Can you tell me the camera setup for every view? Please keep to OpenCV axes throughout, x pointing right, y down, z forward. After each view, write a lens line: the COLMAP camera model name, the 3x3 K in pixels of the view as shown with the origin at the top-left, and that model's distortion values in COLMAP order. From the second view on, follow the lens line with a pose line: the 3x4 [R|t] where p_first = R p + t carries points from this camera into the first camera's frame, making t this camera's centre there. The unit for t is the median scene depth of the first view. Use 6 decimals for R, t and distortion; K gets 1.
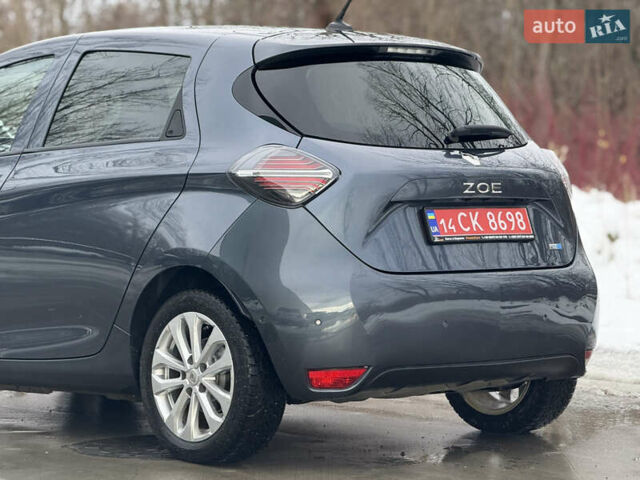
lens RADIAL K [[2252.0, 0, 320.0], [0, 2252.0, 240.0], [0, 0, 1]] dist [0.221090, -0.409739]
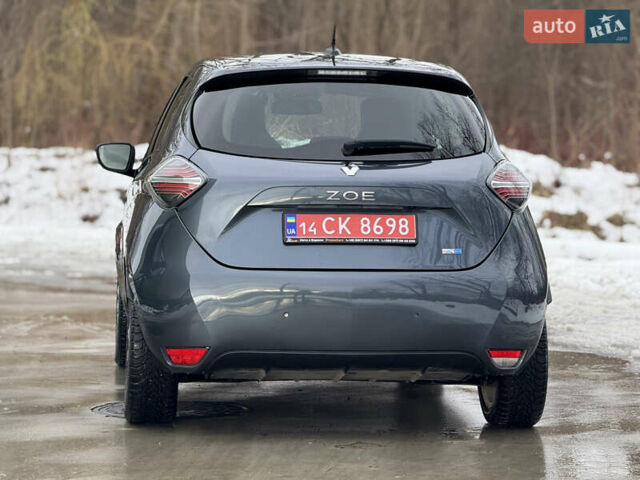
lens RADIAL K [[2252.0, 0, 320.0], [0, 2252.0, 240.0], [0, 0, 1]] dist [0.221090, -0.409739]
pose [[0.796745, 0.027016, -0.603711, 0.733914], [-0.028023, 0.999577, 0.007747, -0.009455], [0.603665, 0.010746, 0.797166, 0.103443]]
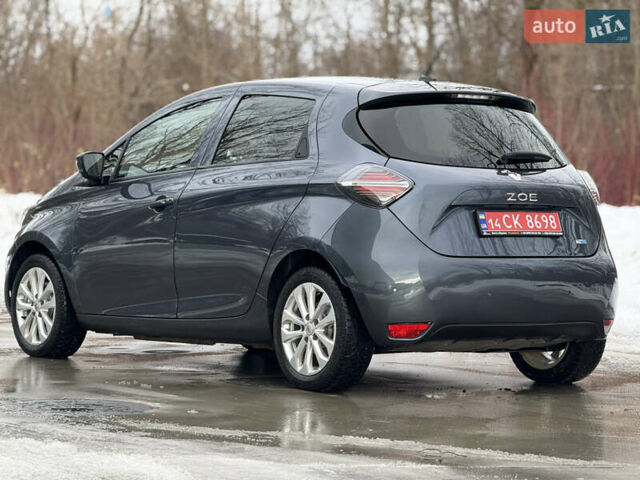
lens RADIAL K [[2252.0, 0, 320.0], [0, 2252.0, 240.0], [0, 0, 1]] dist [0.221090, -0.409739]
pose [[0.994001, 0.015333, -0.108290, 0.099052], [-0.016998, 0.999751, -0.014471, 0.025145], [0.108041, 0.016225, 0.994014, -0.380662]]
